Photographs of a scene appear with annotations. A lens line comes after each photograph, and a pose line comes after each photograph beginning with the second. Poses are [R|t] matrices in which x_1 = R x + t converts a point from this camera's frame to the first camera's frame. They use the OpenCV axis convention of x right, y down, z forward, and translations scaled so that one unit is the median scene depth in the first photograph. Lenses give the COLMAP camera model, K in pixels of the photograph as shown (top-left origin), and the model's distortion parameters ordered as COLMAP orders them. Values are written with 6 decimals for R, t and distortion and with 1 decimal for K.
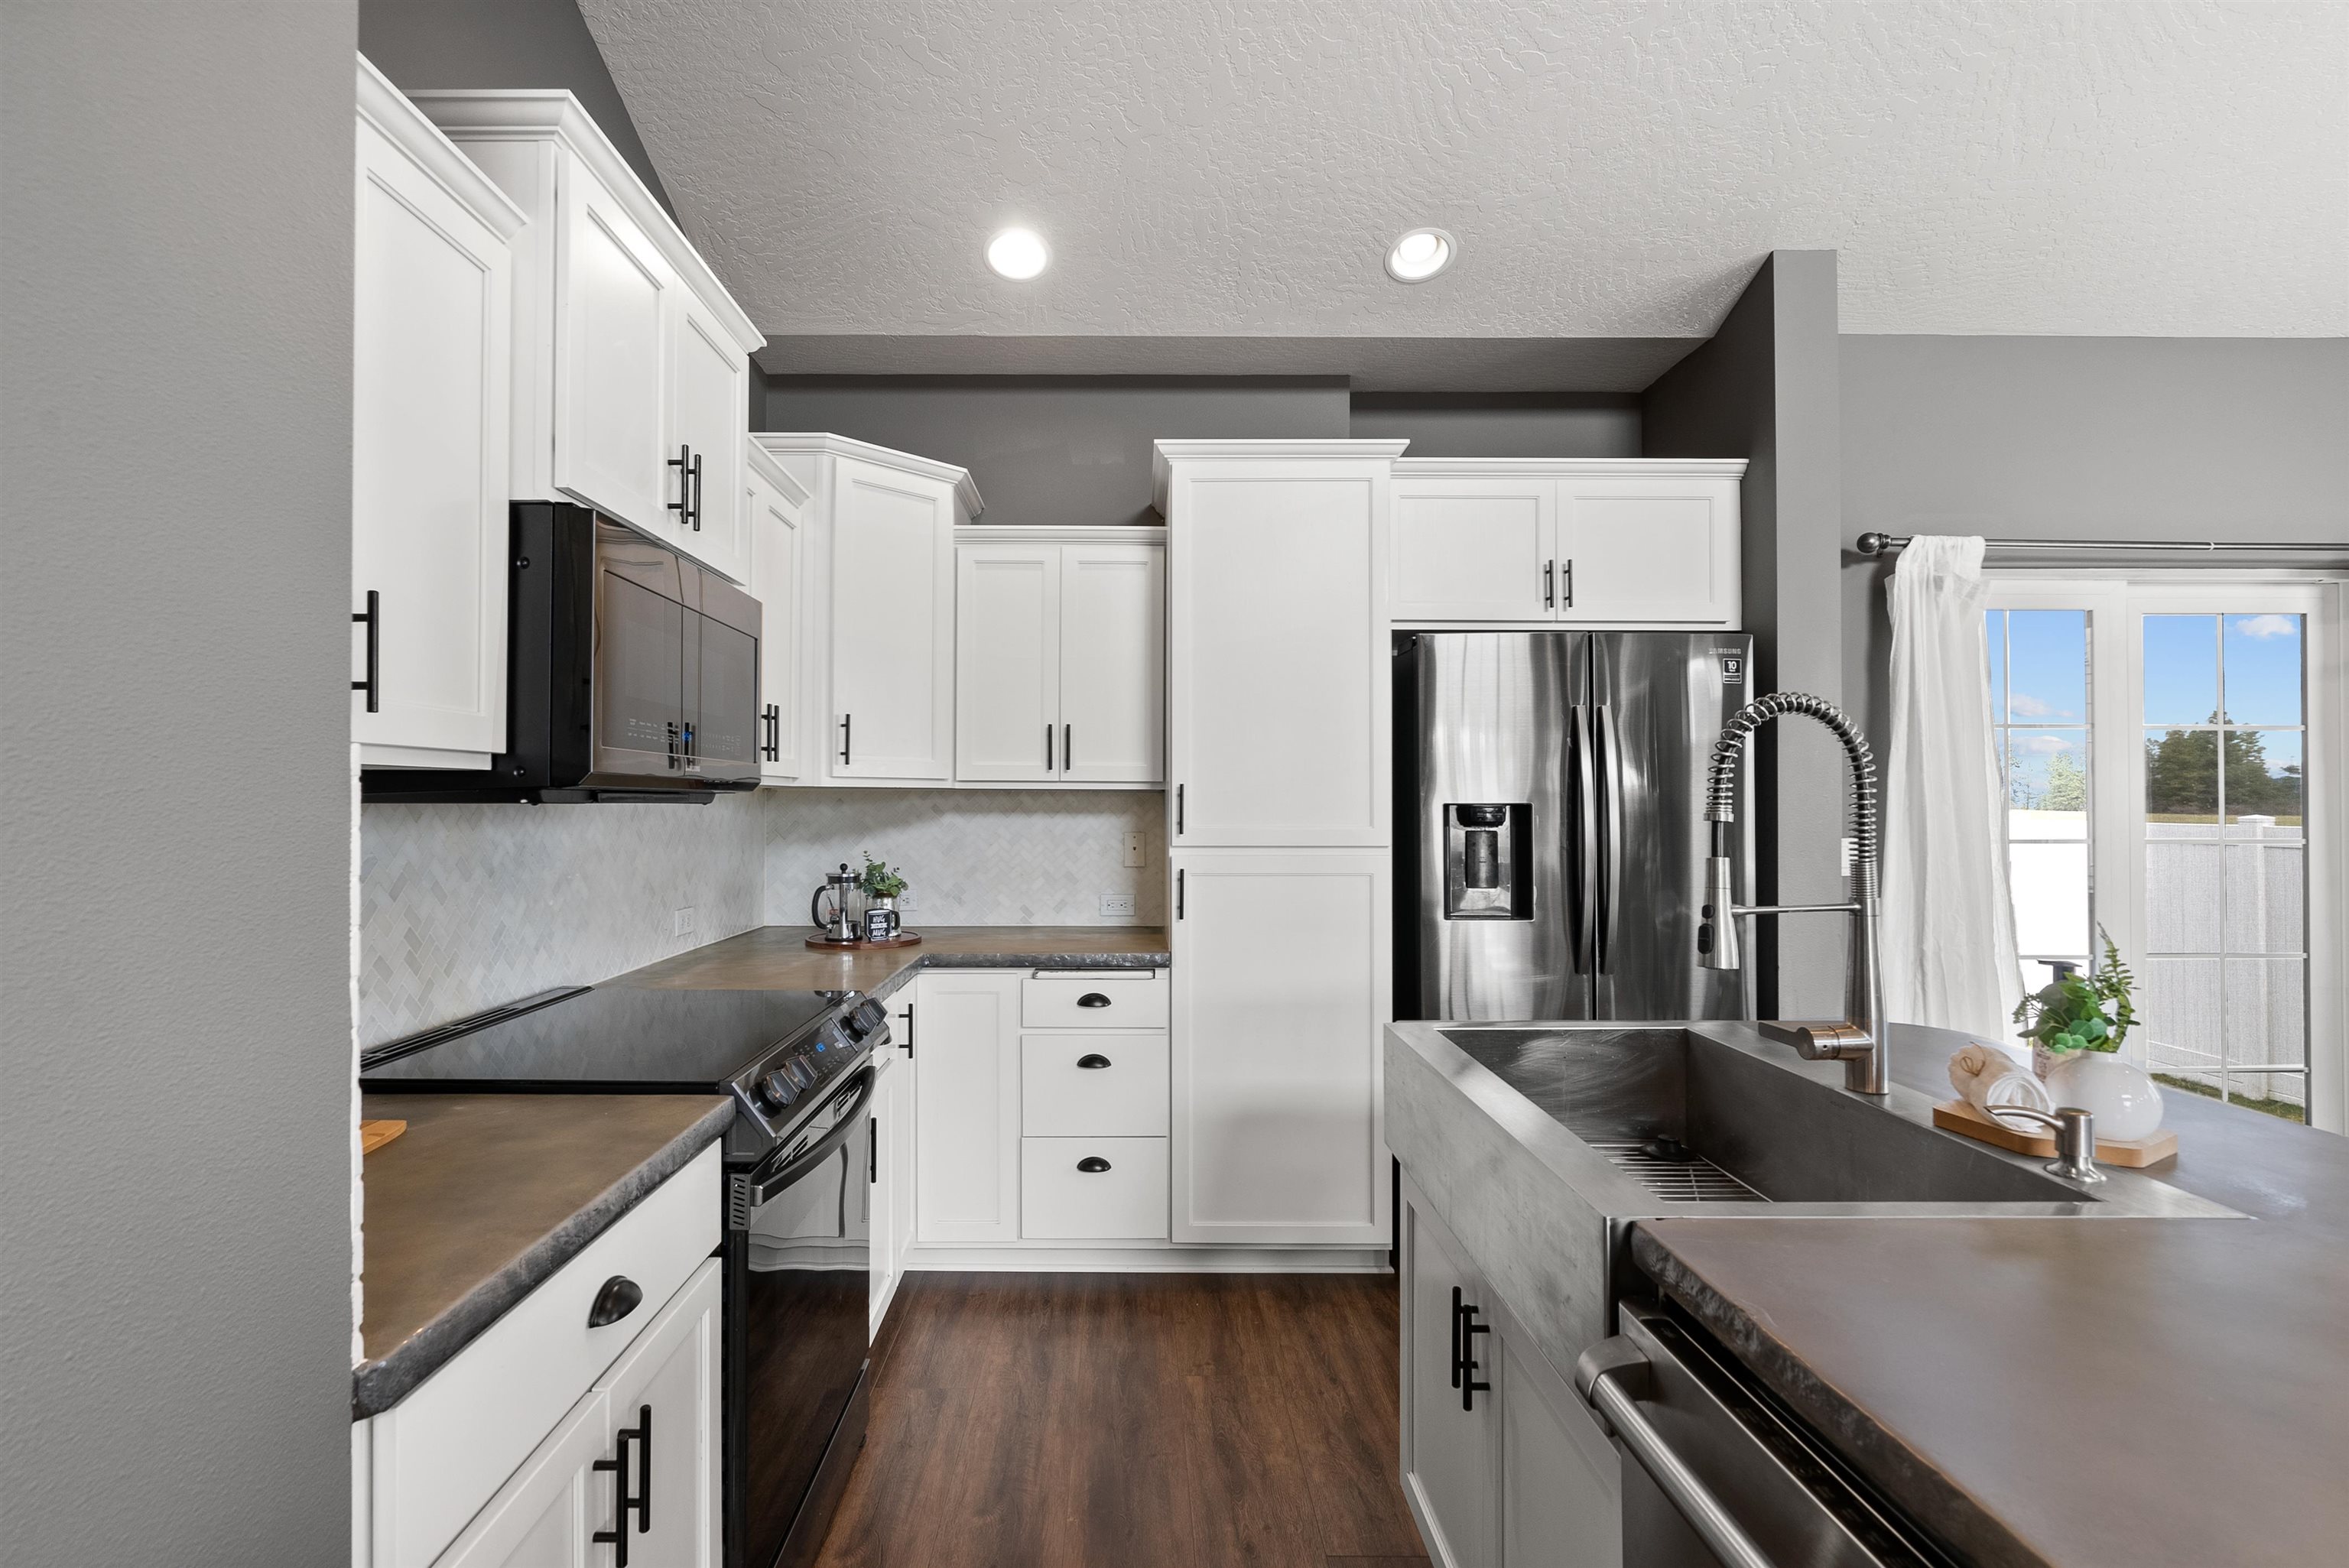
lens RADIAL K [[1114.8, 0, 1115.7], [0, 1114.8, 788.9], [0, 0, 1]] dist [-0.012753, 0.000215]
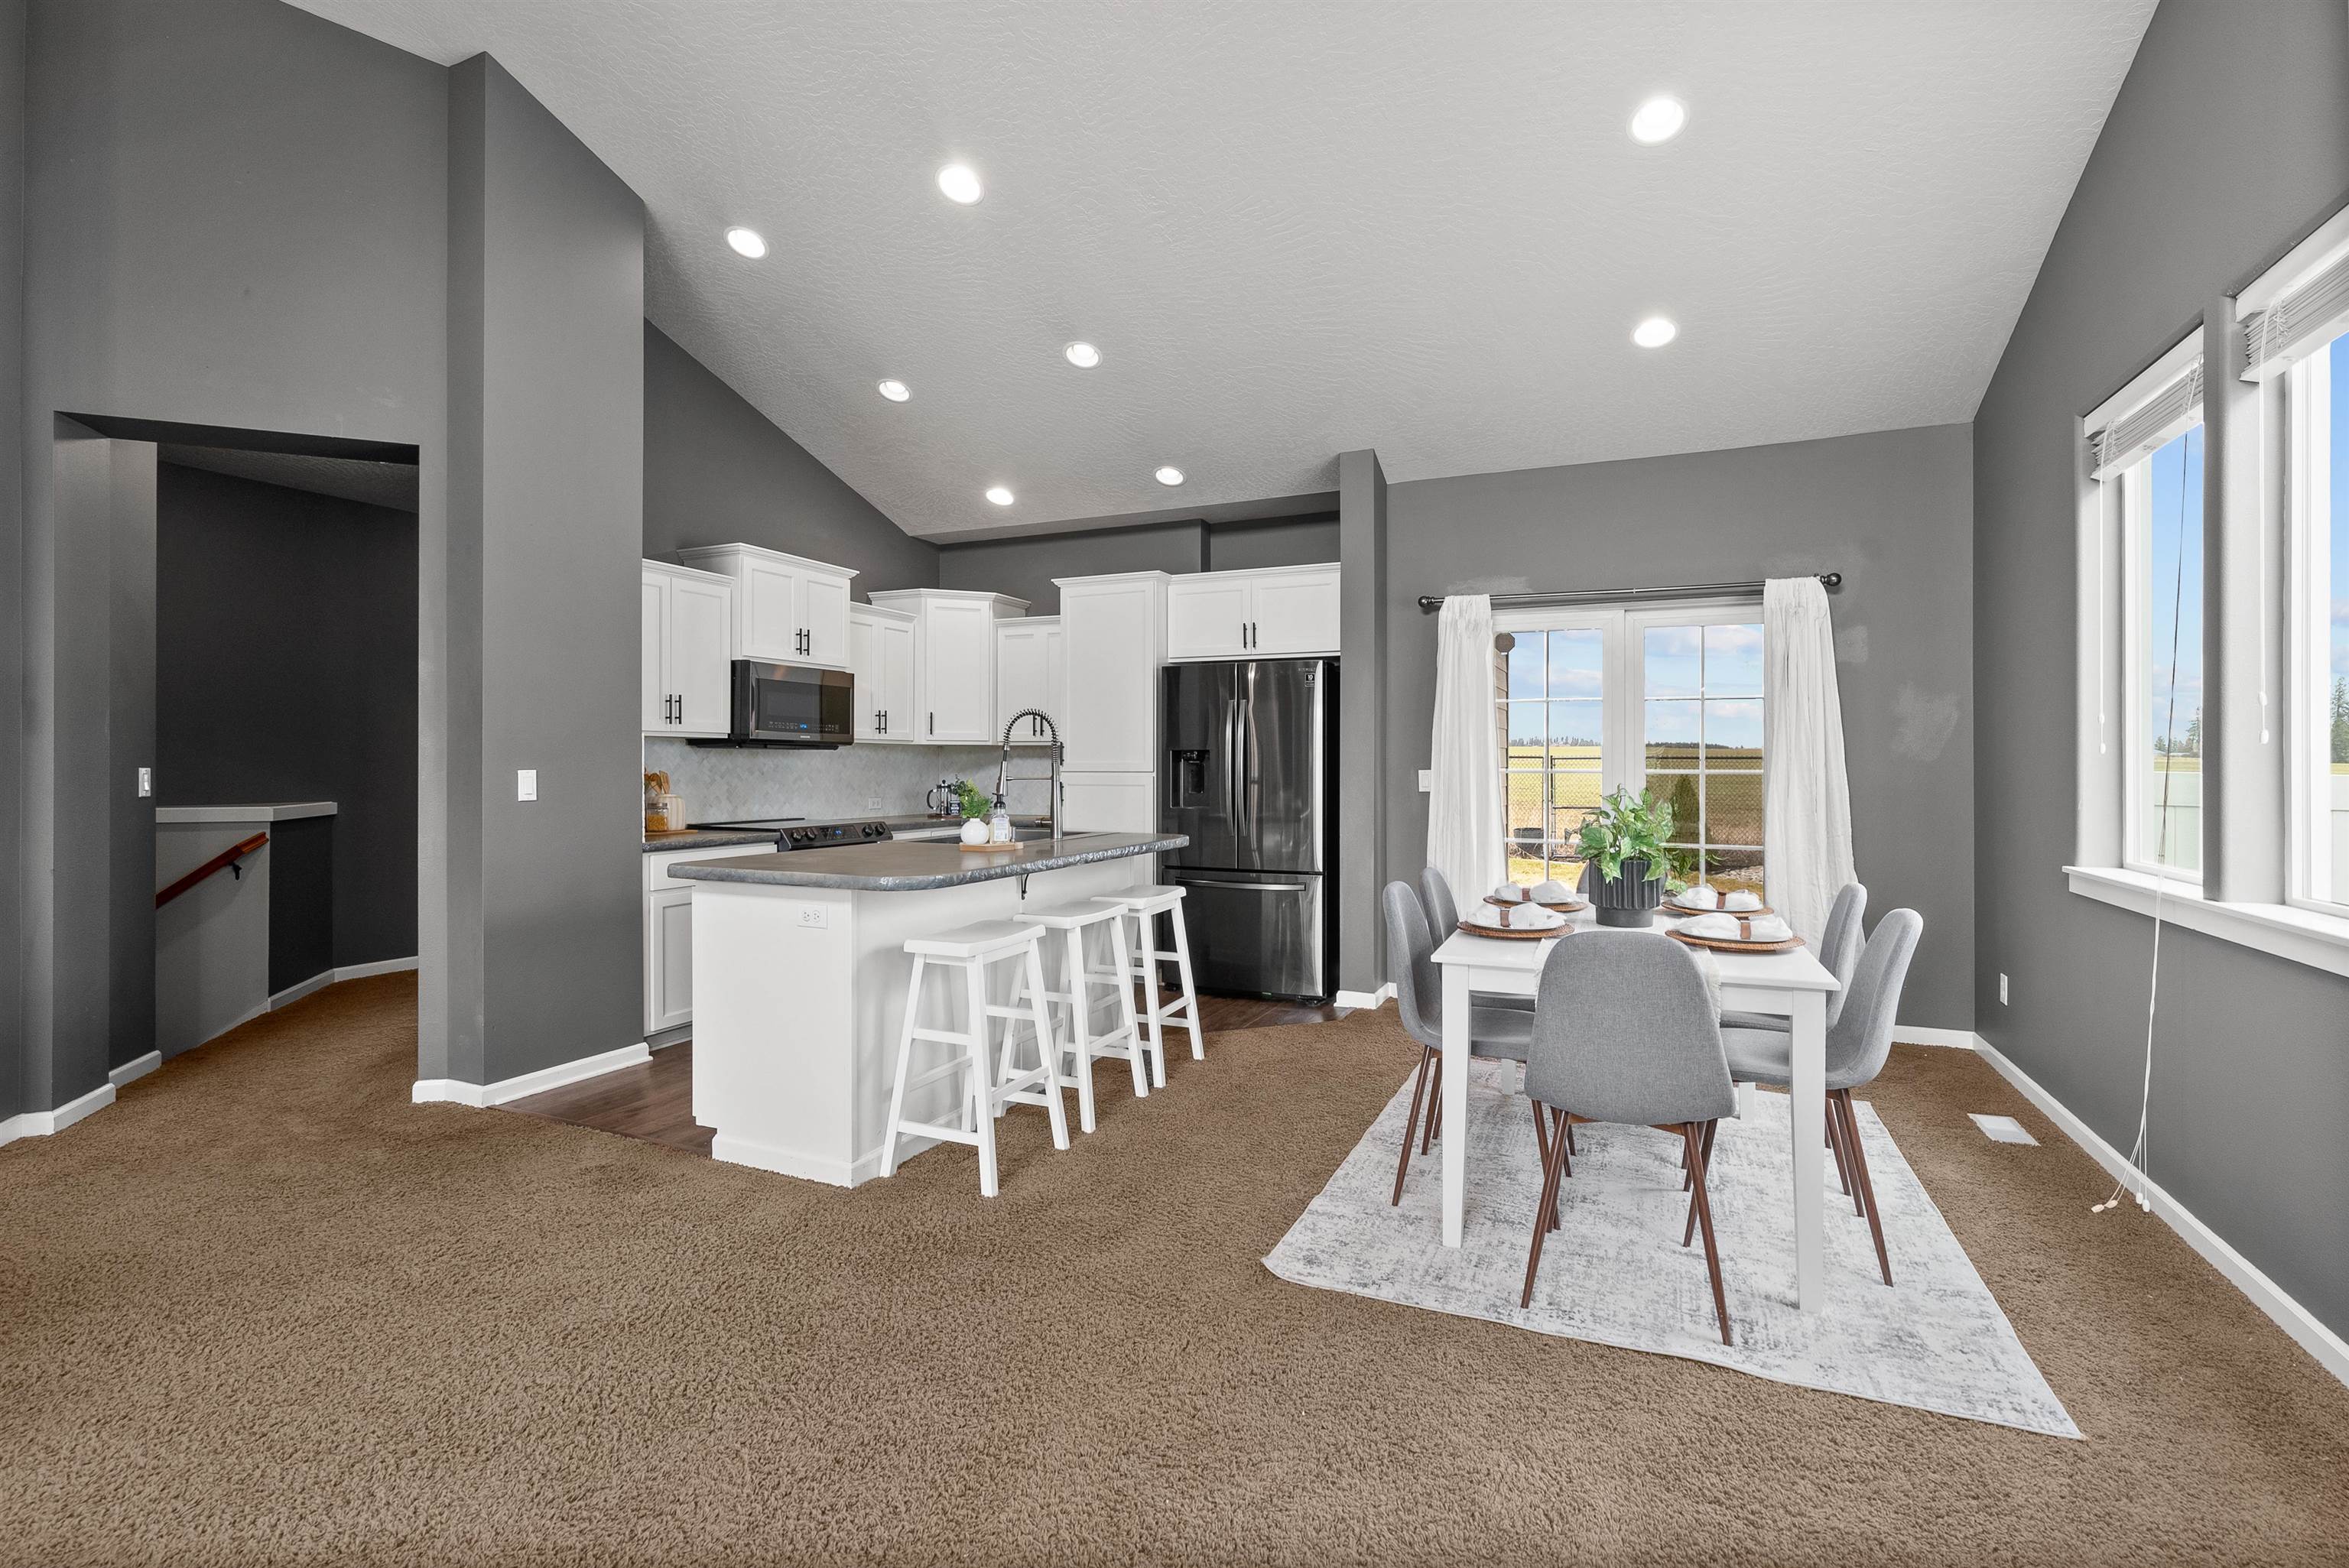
lens RADIAL K [[1072.1, 0, 1170.6], [0, 1072.1, 765.8], [0, 0, 1]] dist [-0.014401, 0.006415]
pose [[0.909931, 0.000700, -0.414758, 1.042104], [0.003636, 0.999947, 0.009664, 0.021350], [0.414743, -0.010302, 0.909880, -0.734454]]
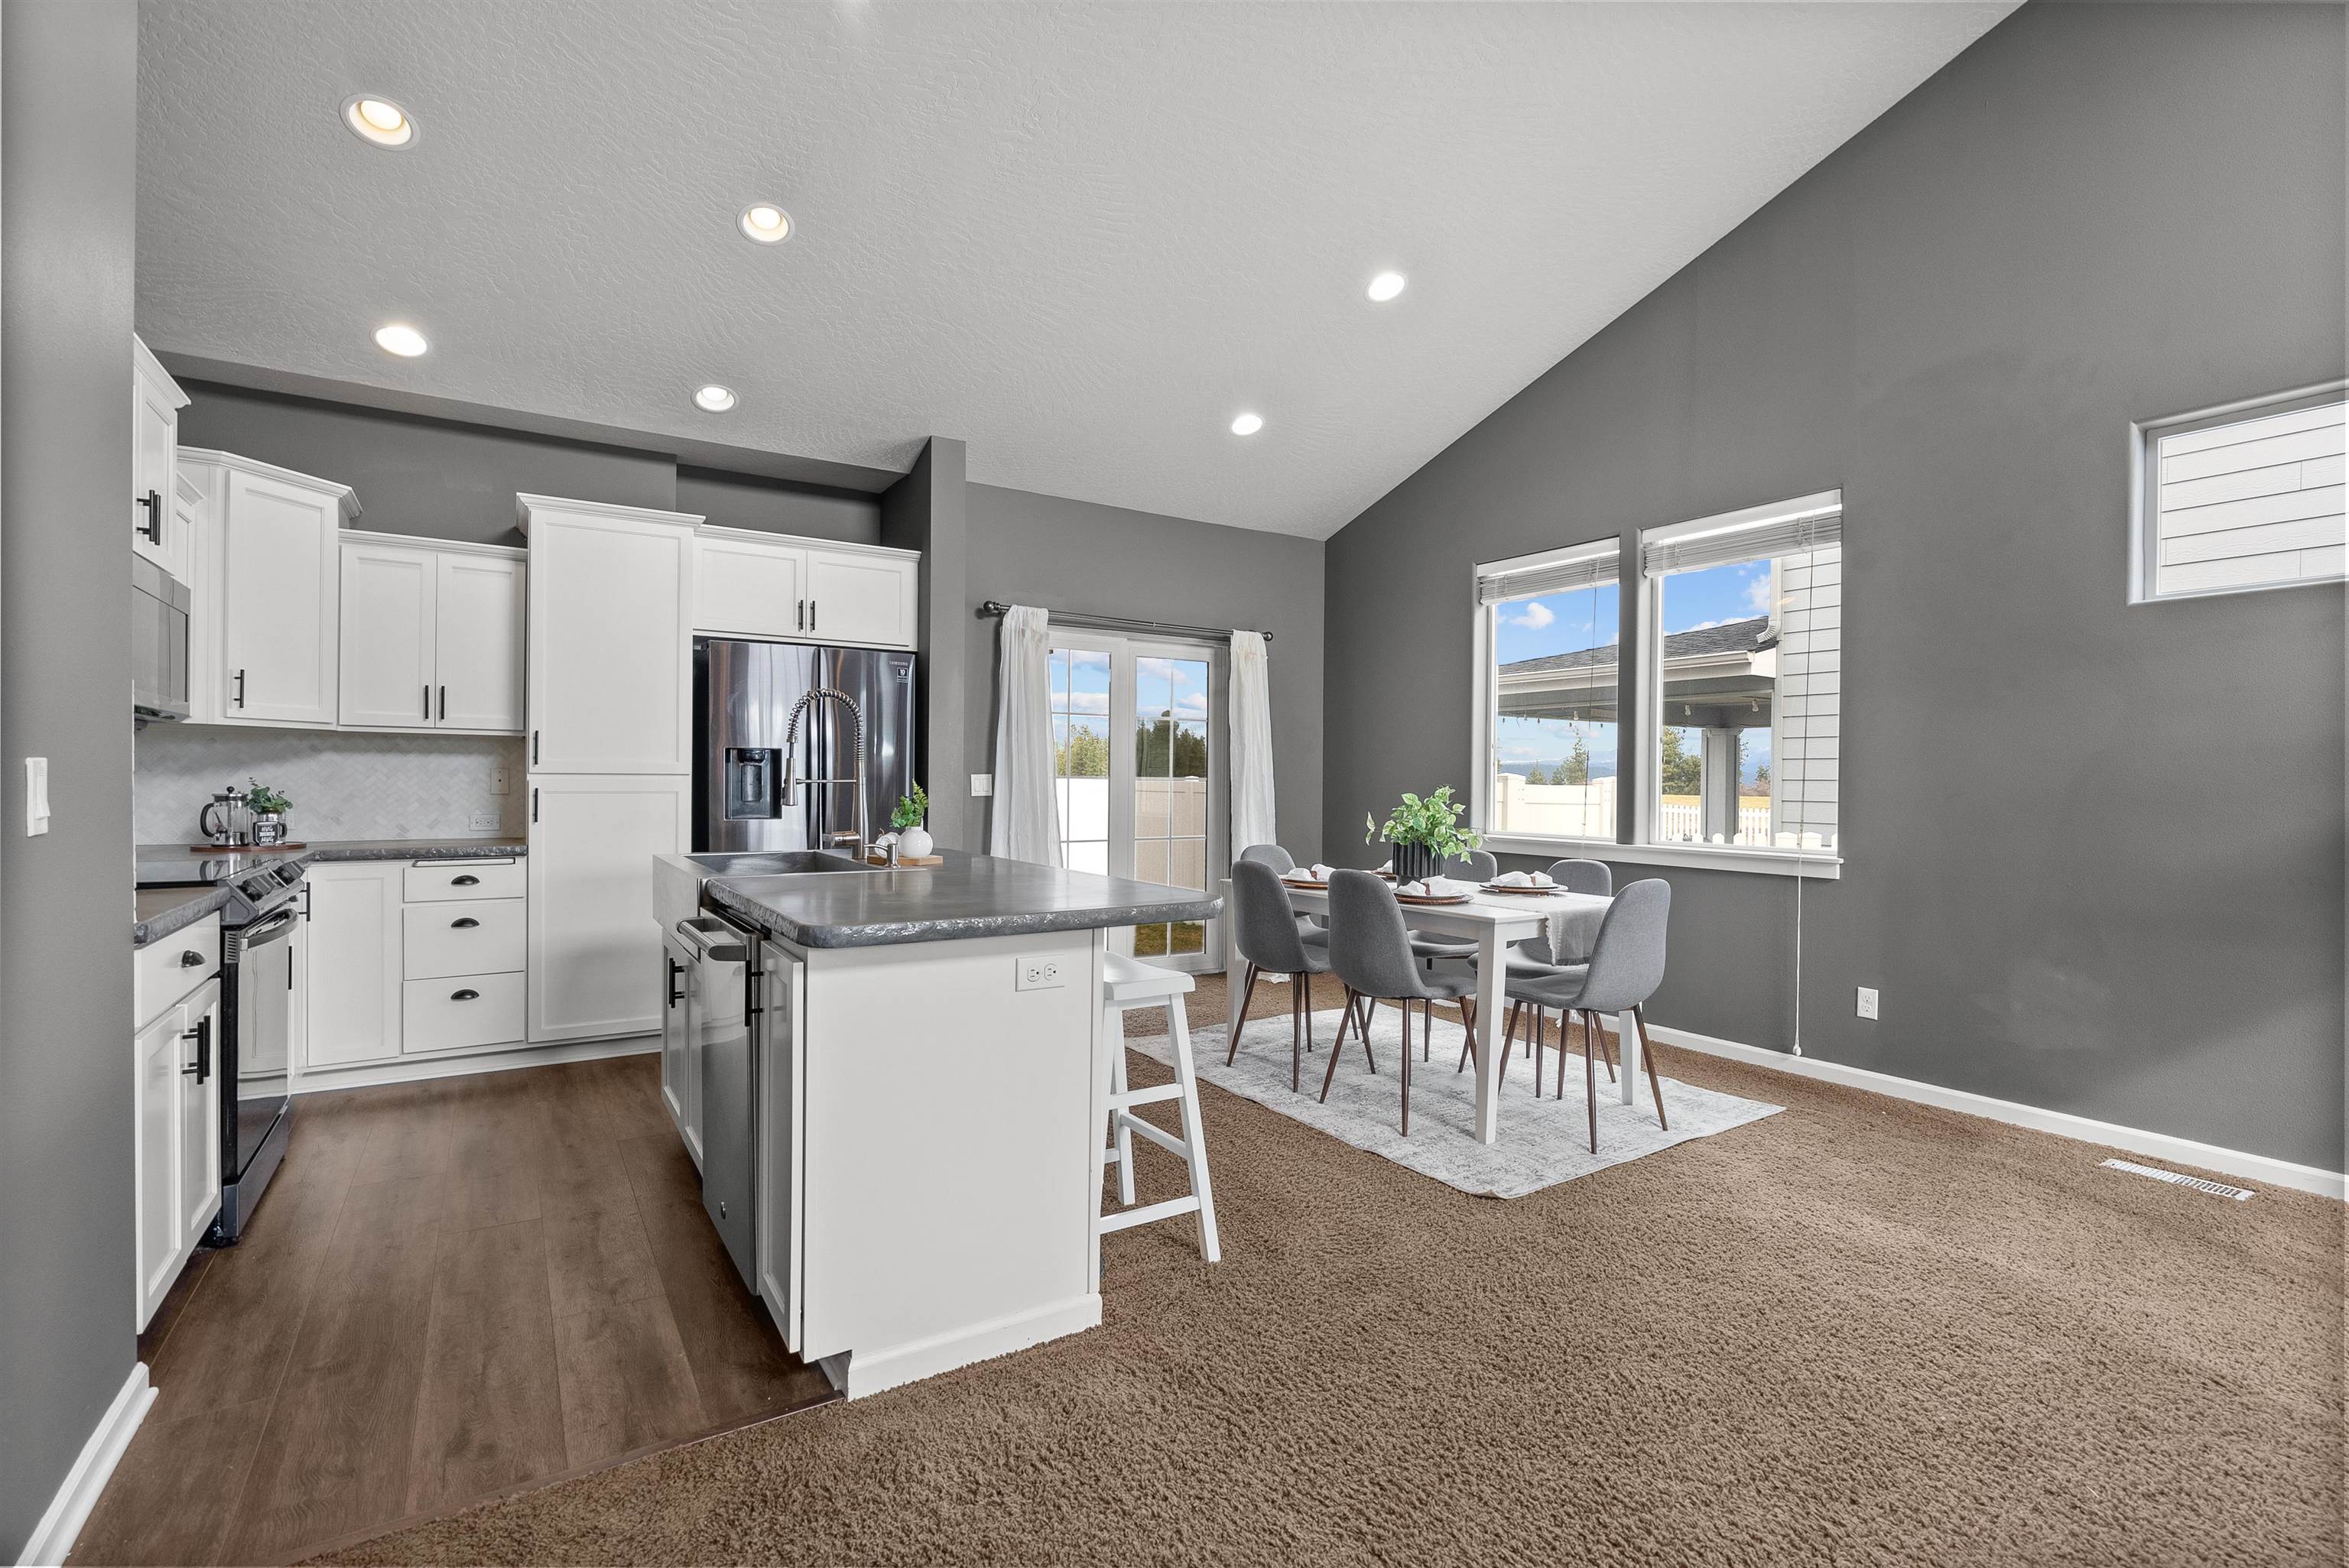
lens RADIAL K [[1068.3, 0, 1162.5], [0, 1068.3, 782.9], [0, 0, 1]] dist [-0.004099, 0.000899]
pose [[0.842984, 0.003531, 0.537927, -0.002012], [-0.011891, 0.999856, 0.012071, 0.036165], [-0.537807, -0.016572, 0.842905, -0.601658]]
